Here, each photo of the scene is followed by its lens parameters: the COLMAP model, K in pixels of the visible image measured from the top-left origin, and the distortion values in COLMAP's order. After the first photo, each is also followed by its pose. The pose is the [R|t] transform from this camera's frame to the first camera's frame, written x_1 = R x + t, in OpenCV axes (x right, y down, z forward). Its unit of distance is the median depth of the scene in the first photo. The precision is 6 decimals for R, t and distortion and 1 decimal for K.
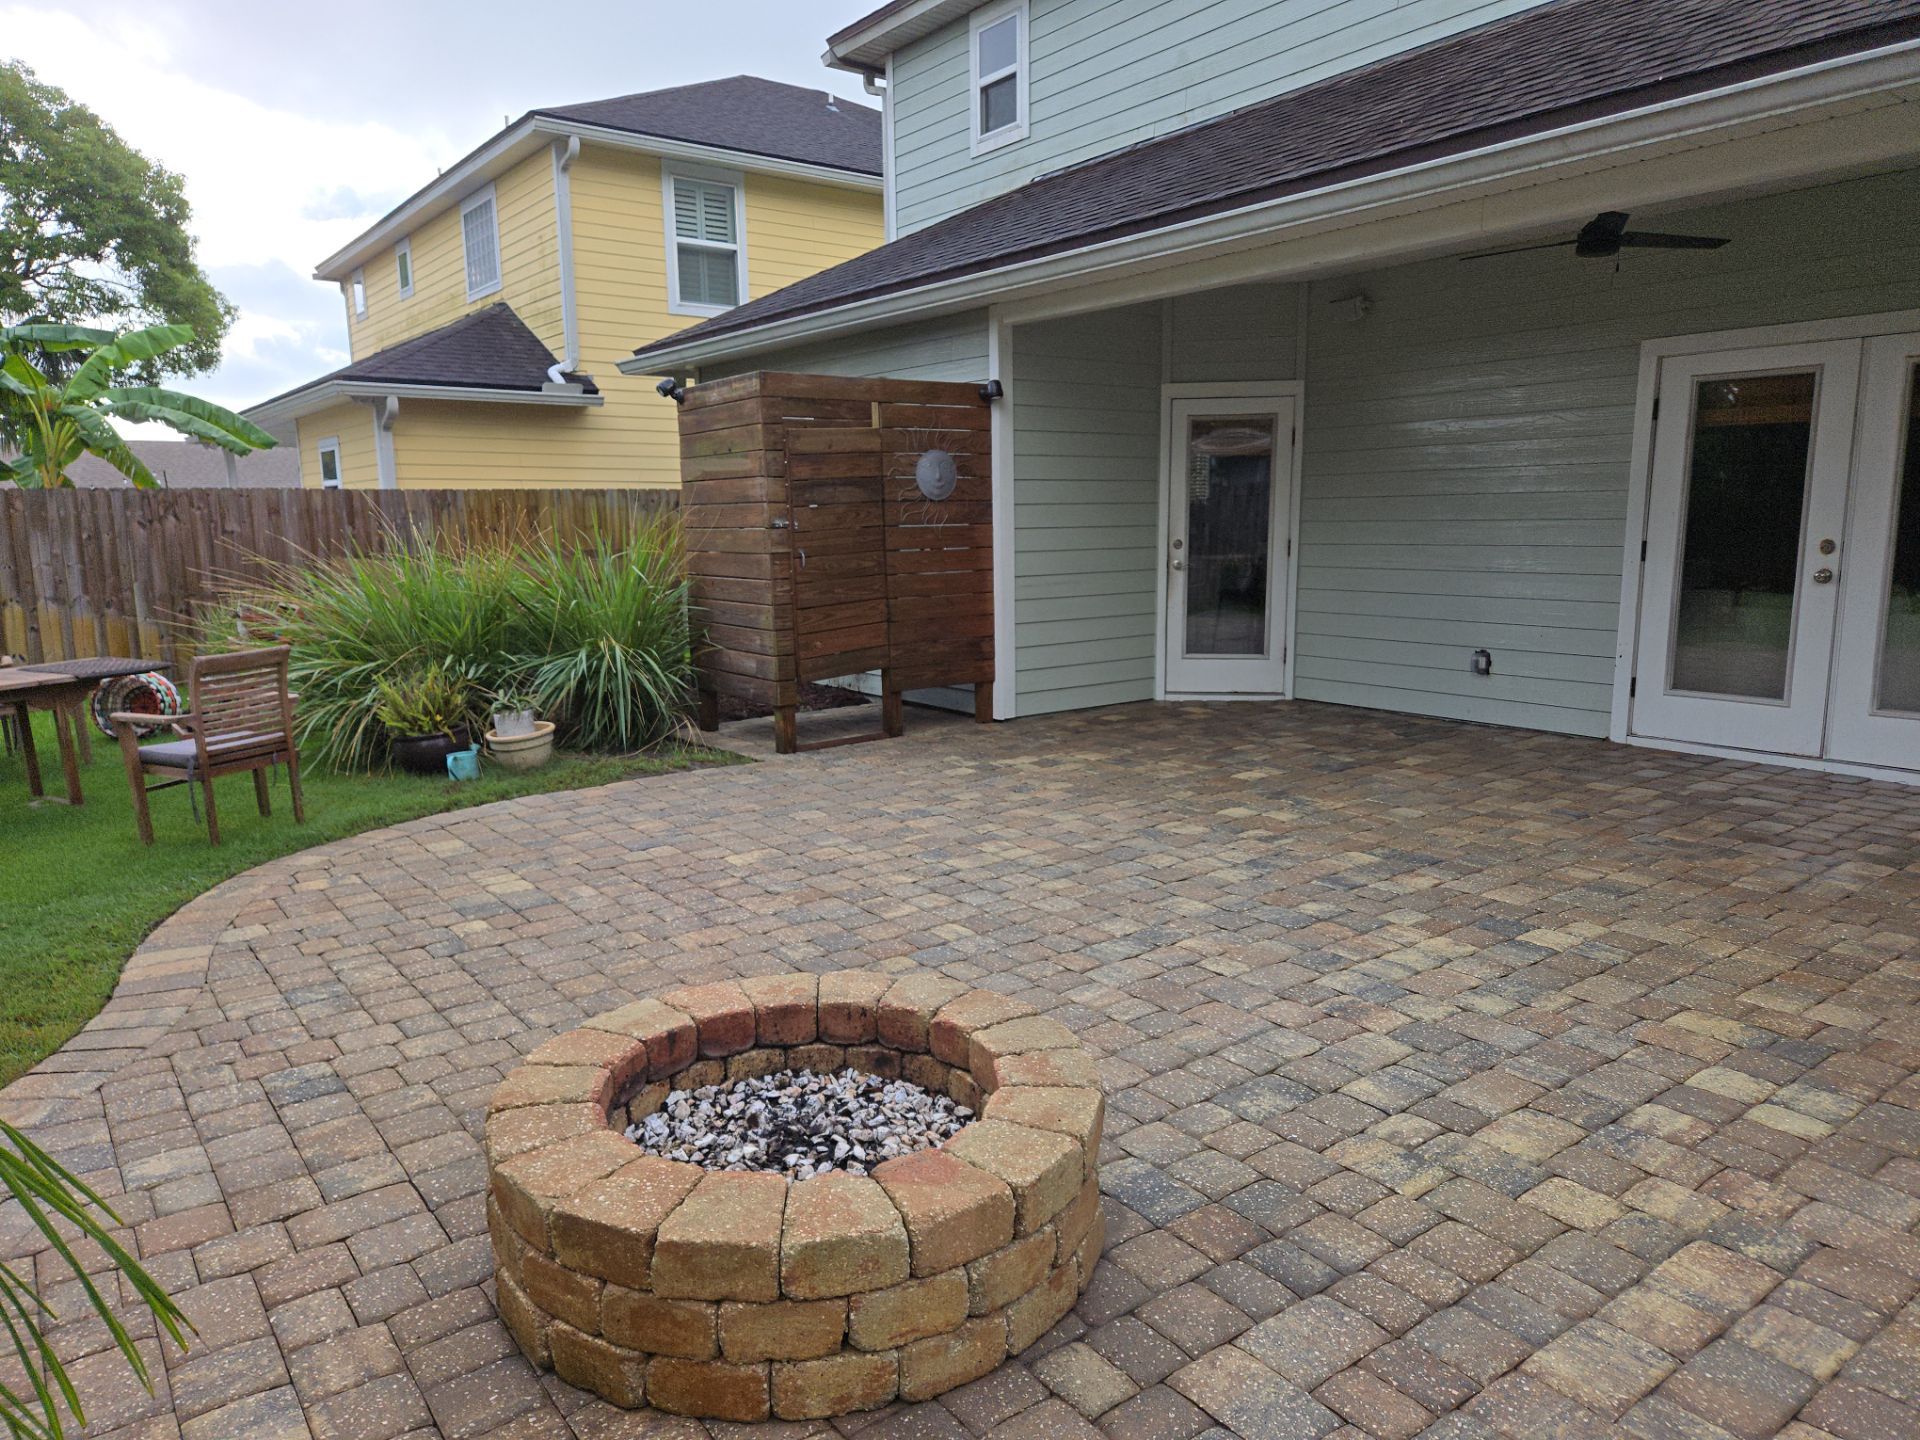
lens RADIAL K [[1317.4, 0, 959.0], [0, 1317.4, 731.5], [0, 0, 1]] dist [0.078949, -0.069025]
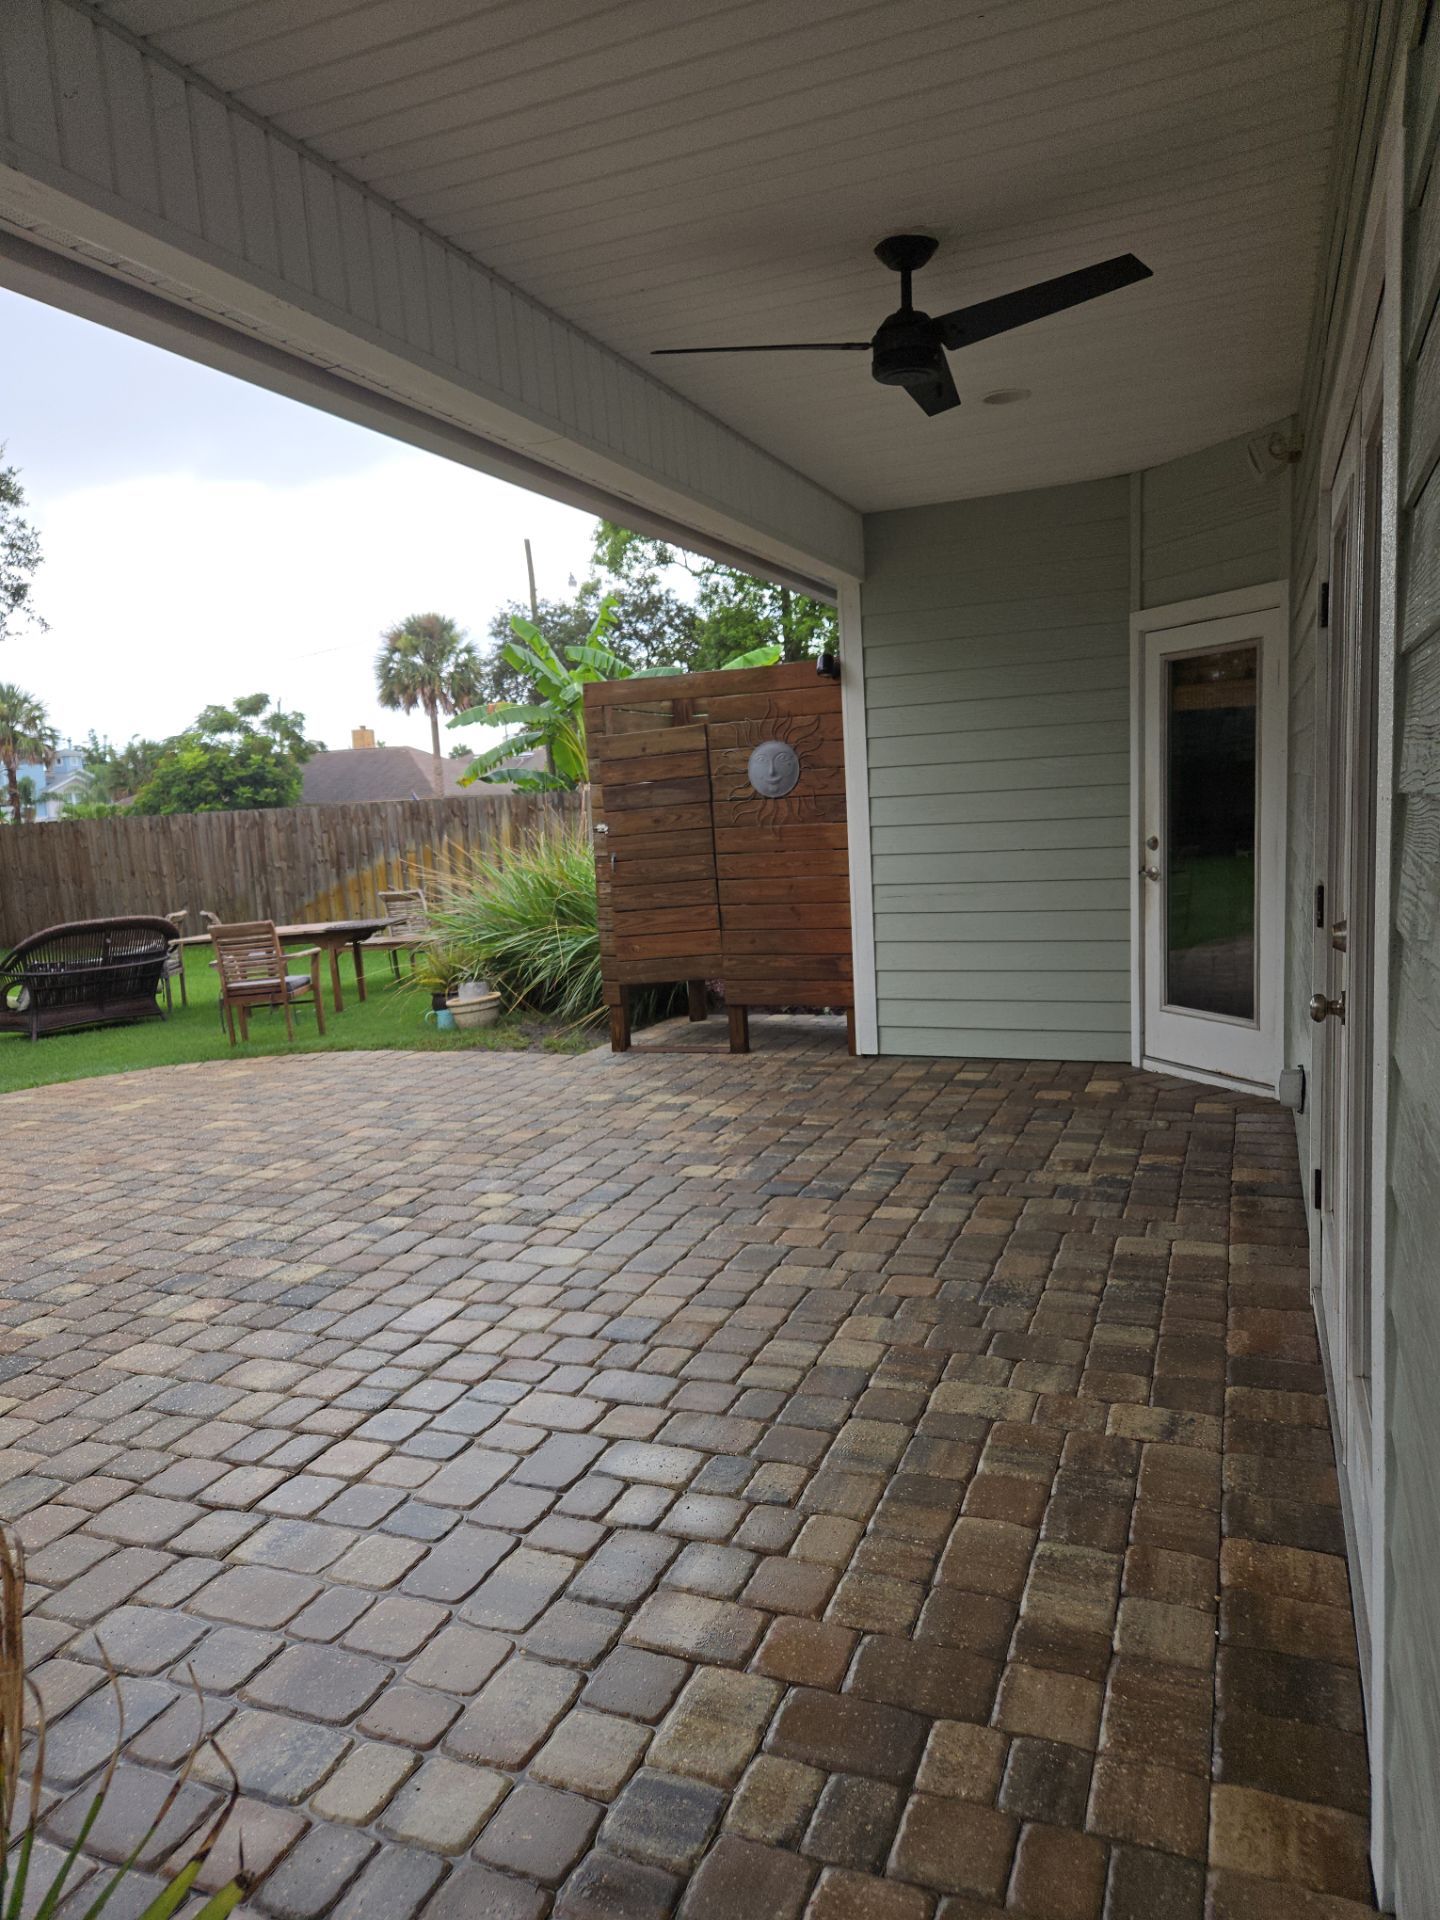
lens RADIAL K [[1301.4, 0, 691.5], [0, 1301.4, 963.6], [0, 0, 1]] dist [0.084789, -0.057920]
pose [[0.494337, 0.096593, -0.863887, 1.101621], [-0.097397, 0.993704, 0.055375, -0.162609], [0.863797, 0.056766, 0.500633, 0.788445]]
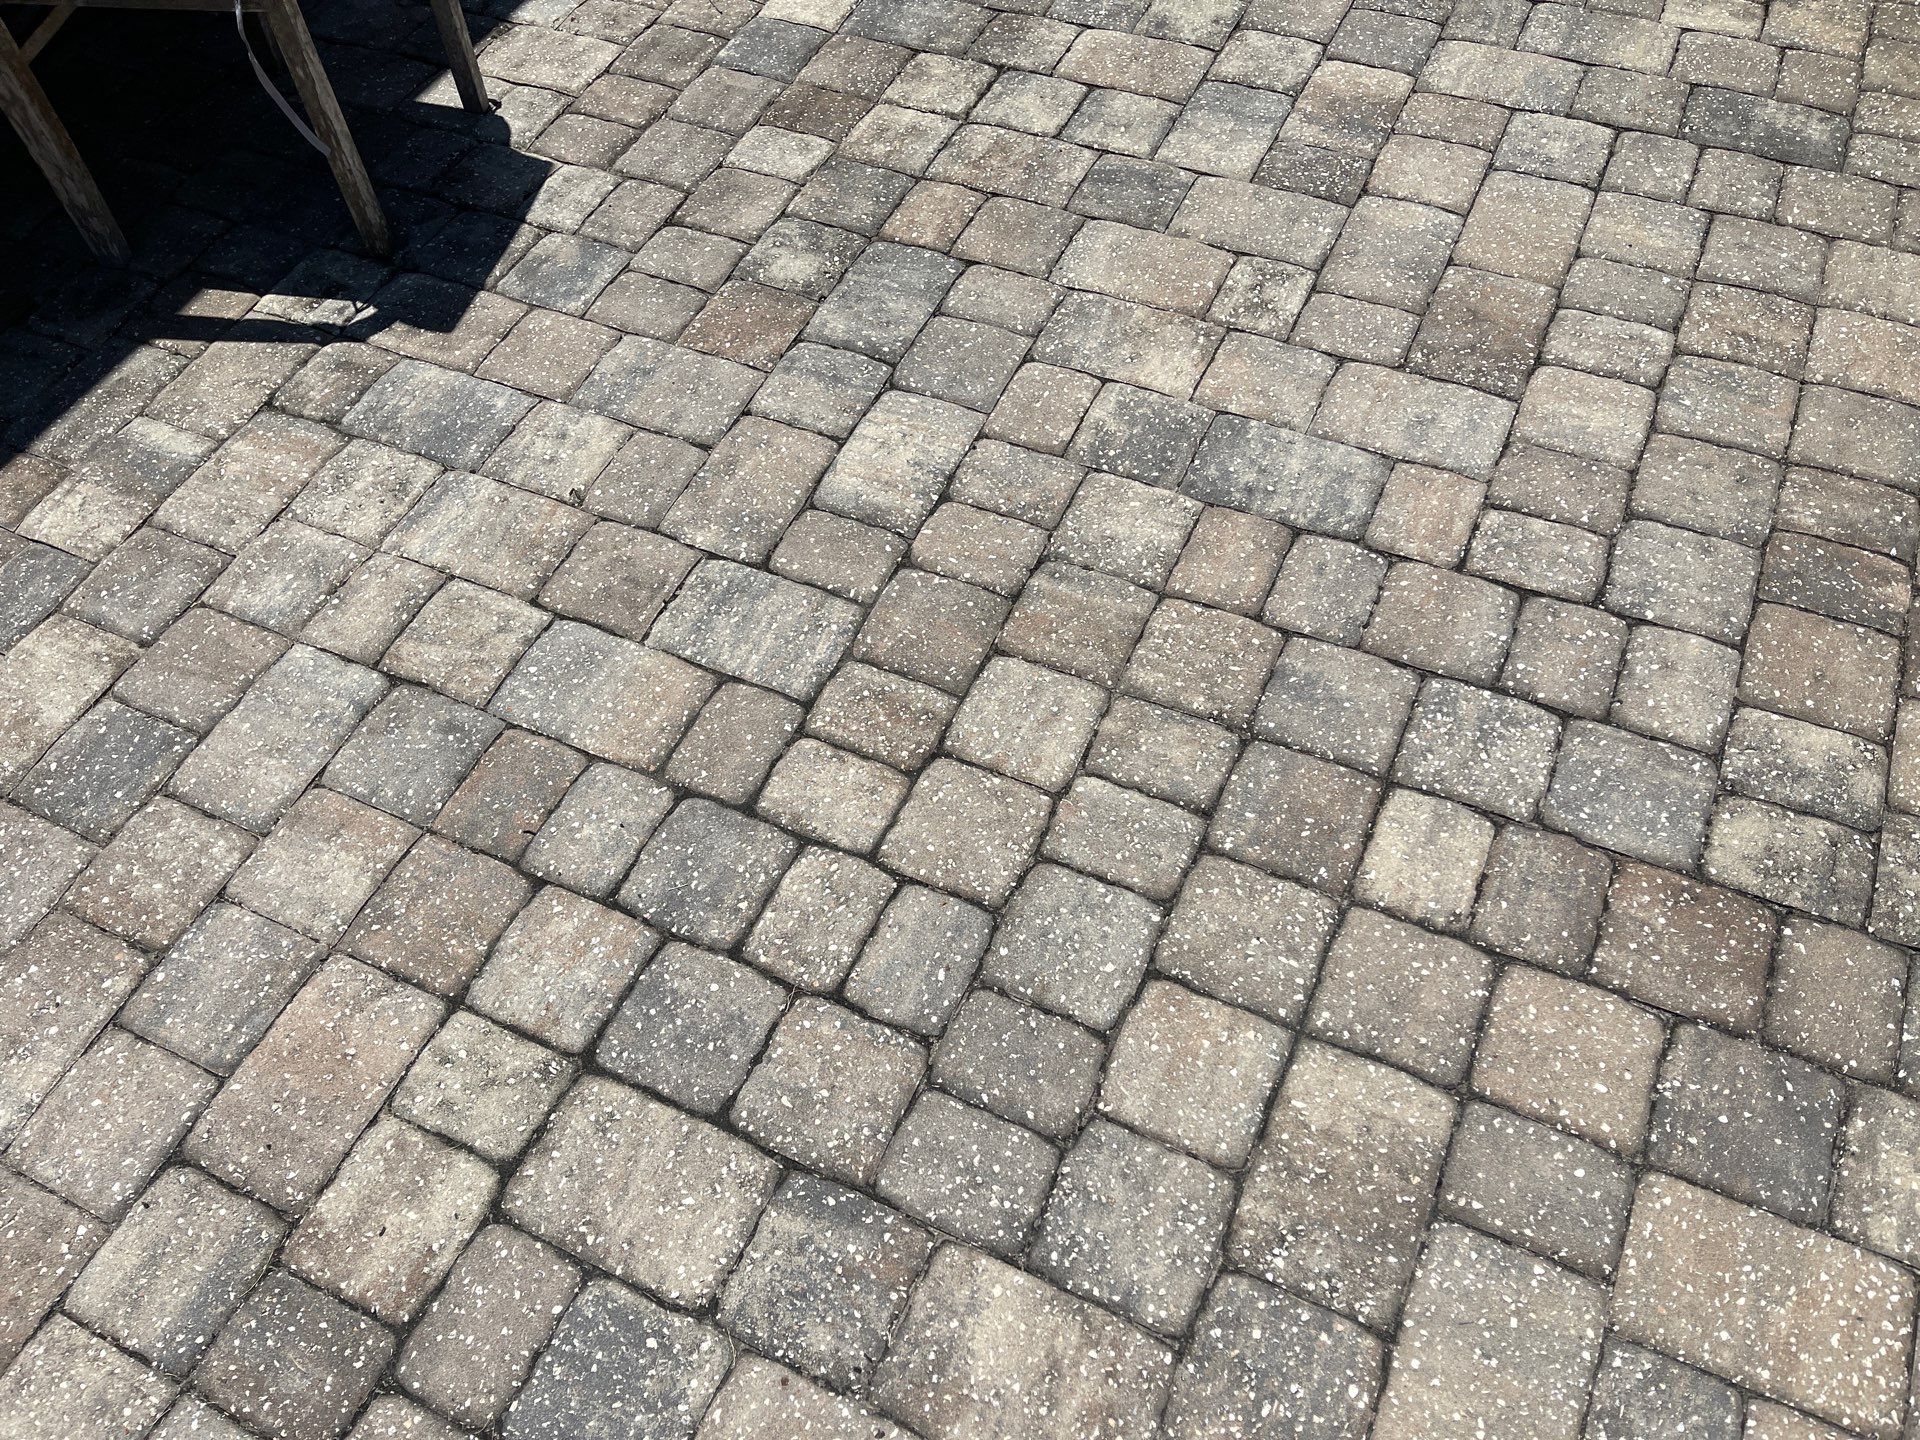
lens RADIAL K [[1401.3, 0, 956.2], [0, 1401.3, 747.1], [0, 0, 1]] dist [0.061106, -0.075646]
pose [[-0.470213, -0.705068, 0.530829, -0.095714], [0.211574, 0.493876, 0.843400, -0.143430], [-0.856817, 0.508887, -0.083053, 0.942159]]
